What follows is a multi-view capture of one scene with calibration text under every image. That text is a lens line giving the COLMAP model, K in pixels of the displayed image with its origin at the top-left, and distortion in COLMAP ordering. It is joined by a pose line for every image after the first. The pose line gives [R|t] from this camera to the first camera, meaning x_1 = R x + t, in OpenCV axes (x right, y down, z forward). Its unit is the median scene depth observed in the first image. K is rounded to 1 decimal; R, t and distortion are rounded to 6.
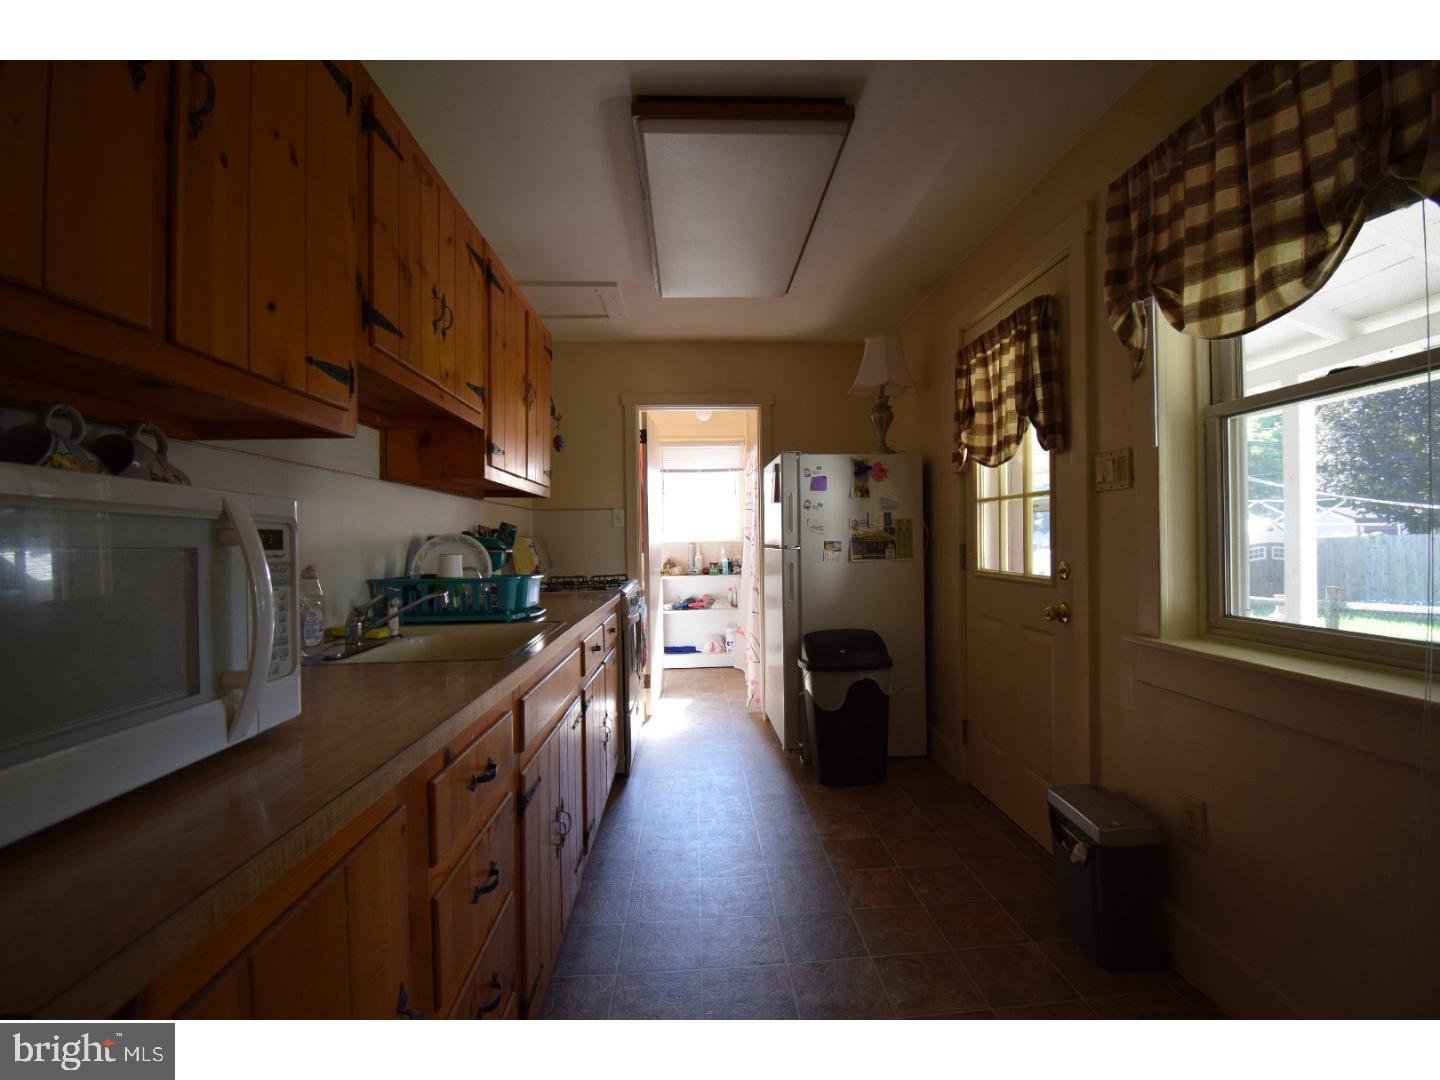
lens RADIAL K [[636.7, 0, 723.5], [0, 636.7, 535.9], [0, 0, 1]] dist [0.004639, -0.017770]
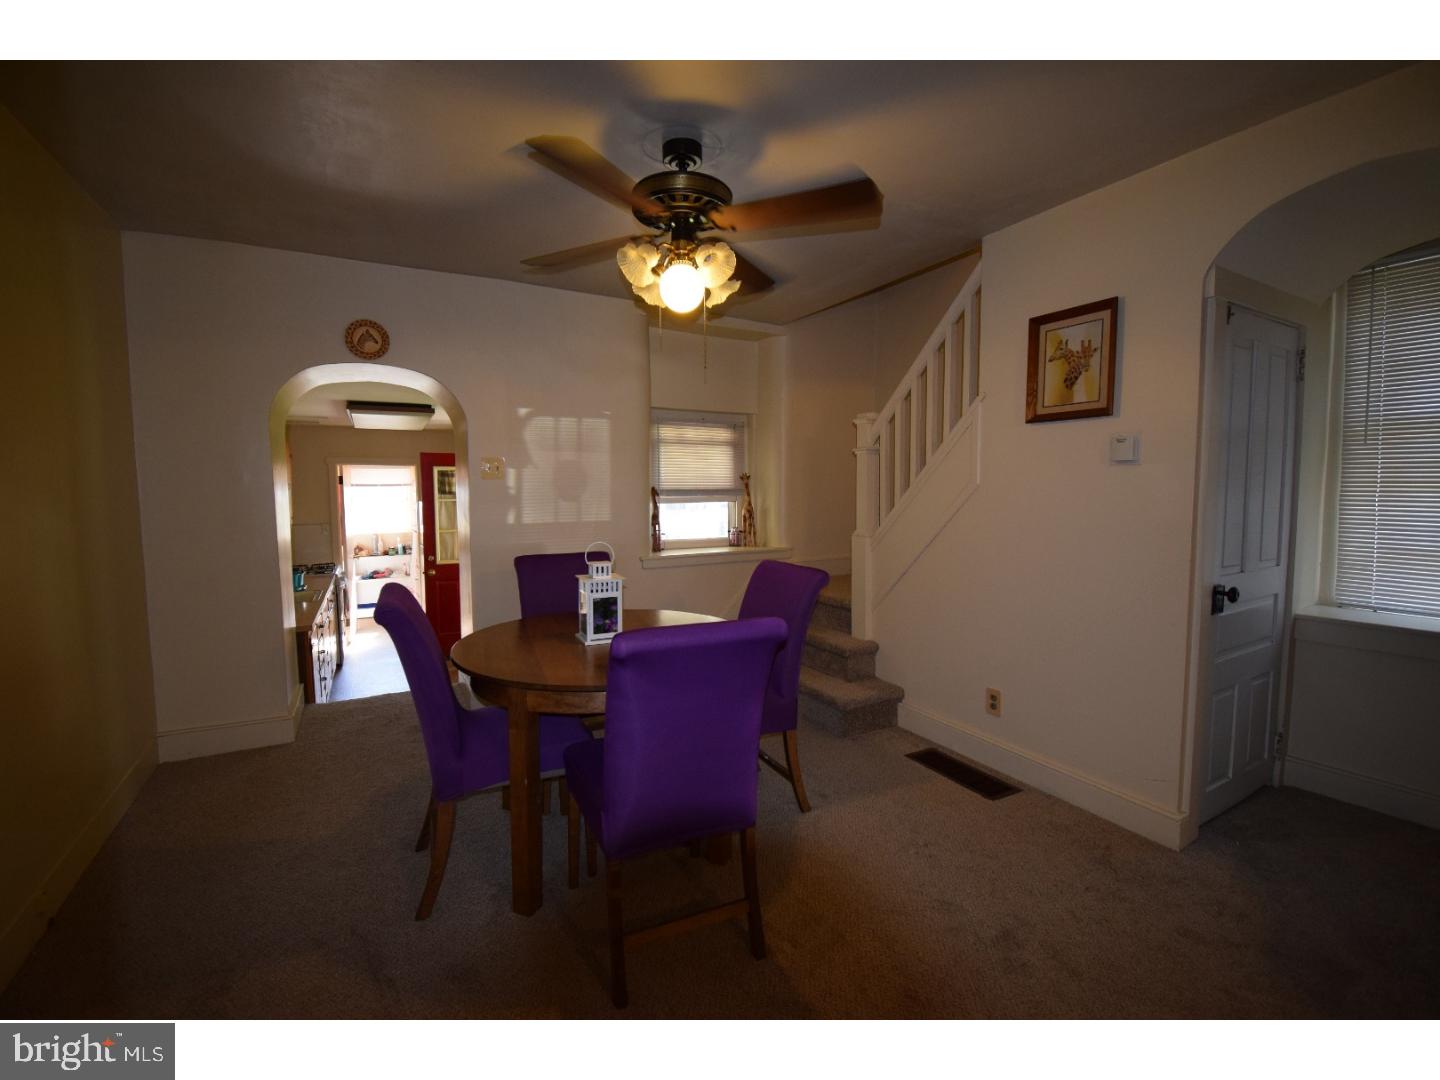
lens RADIAL K [[636.7, 0, 724.7], [0, 636.7, 536.1], [0, 0, 1]] dist [0.004639, -0.017770]
pose [[0.899780, -0.023375, 0.435717, 0.063484], [-0.008259, 0.997473, 0.070566, -0.163461], [-0.436265, -0.067093, 0.897313, -1.177780]]
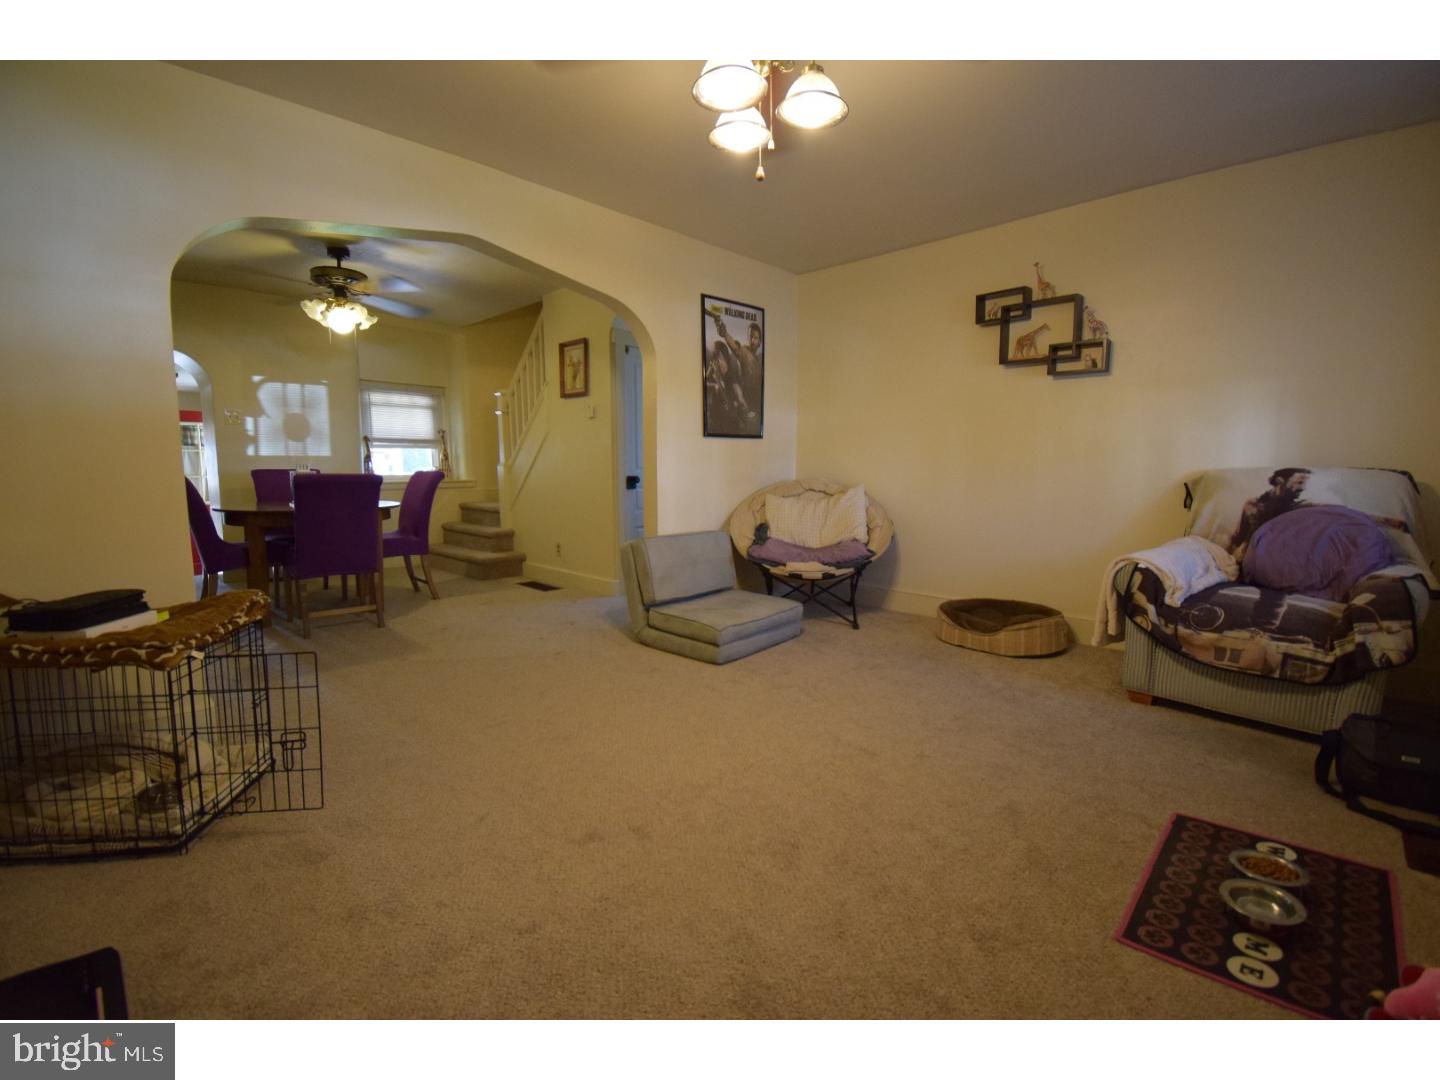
lens RADIAL K [[636.7, 0, 729.2], [0, 636.7, 543.5], [0, 0, 1]] dist [0.004639, -0.017770]
pose [[0.723411, -0.065693, 0.687285, -0.027727], [-0.014933, 0.993741, 0.110704, -0.081750], [-0.690256, -0.090348, 0.717902, -2.007837]]
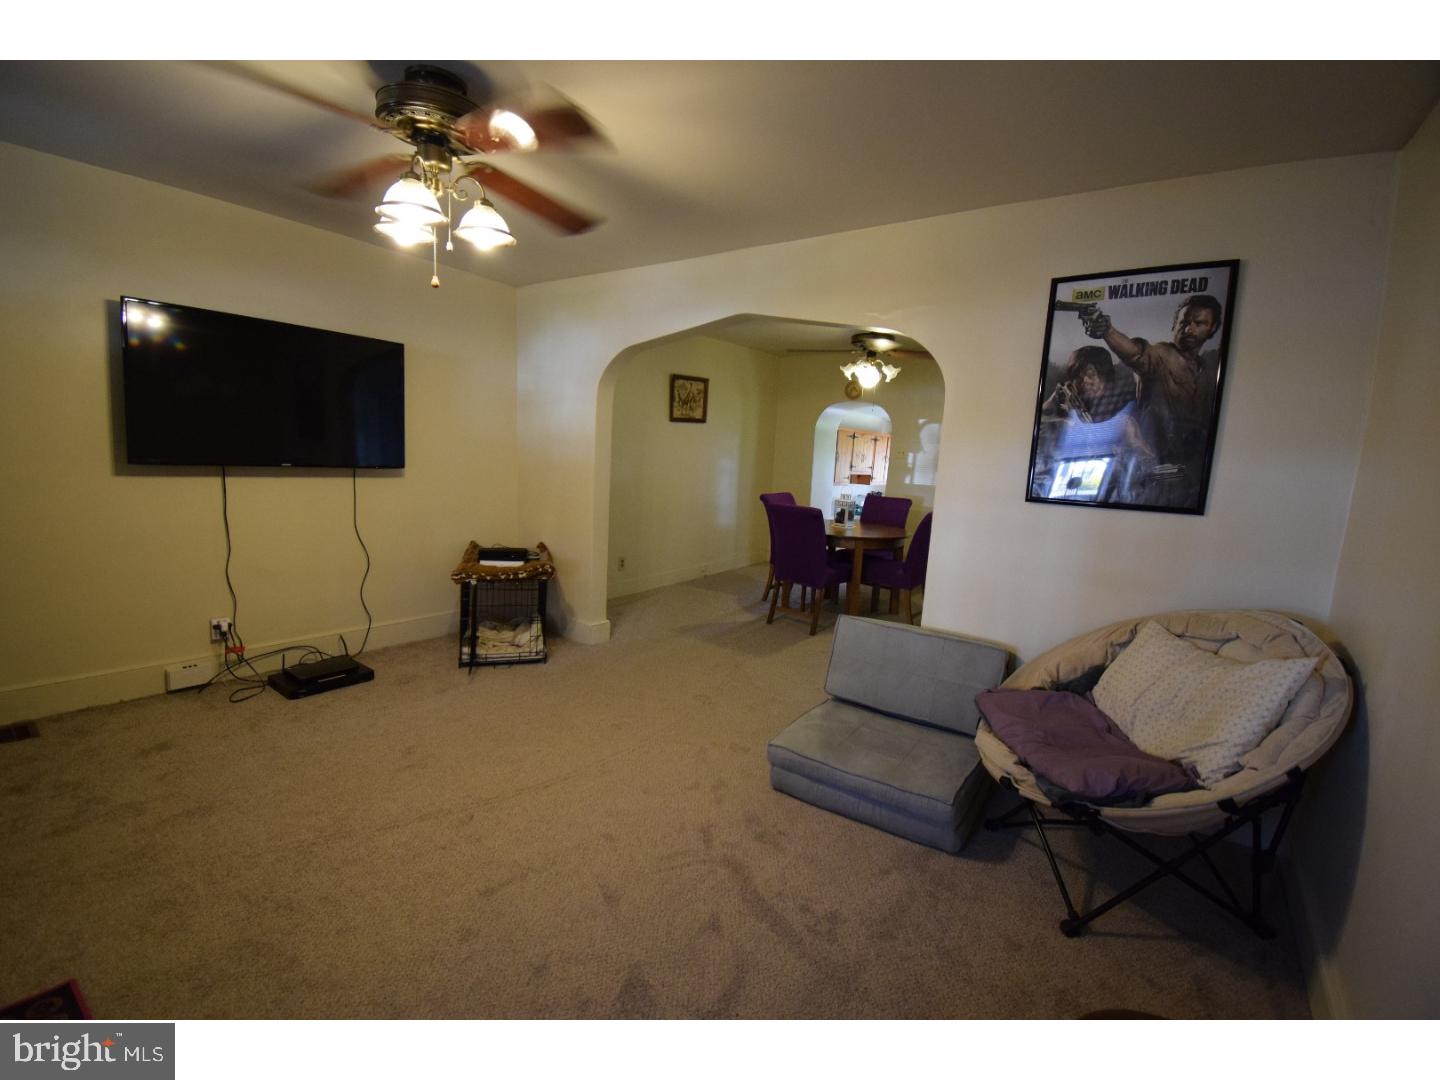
lens RADIAL K [[636.7, 0, 721.7], [0, 636.7, 540.8], [0, 0, 1]] dist [0.004639, -0.017770]
pose [[0.779002, 0.145036, -0.610016, 0.961599], [-0.062672, 0.986019, 0.154400, -0.196801], [0.623881, -0.082047, 0.777201, -1.933980]]
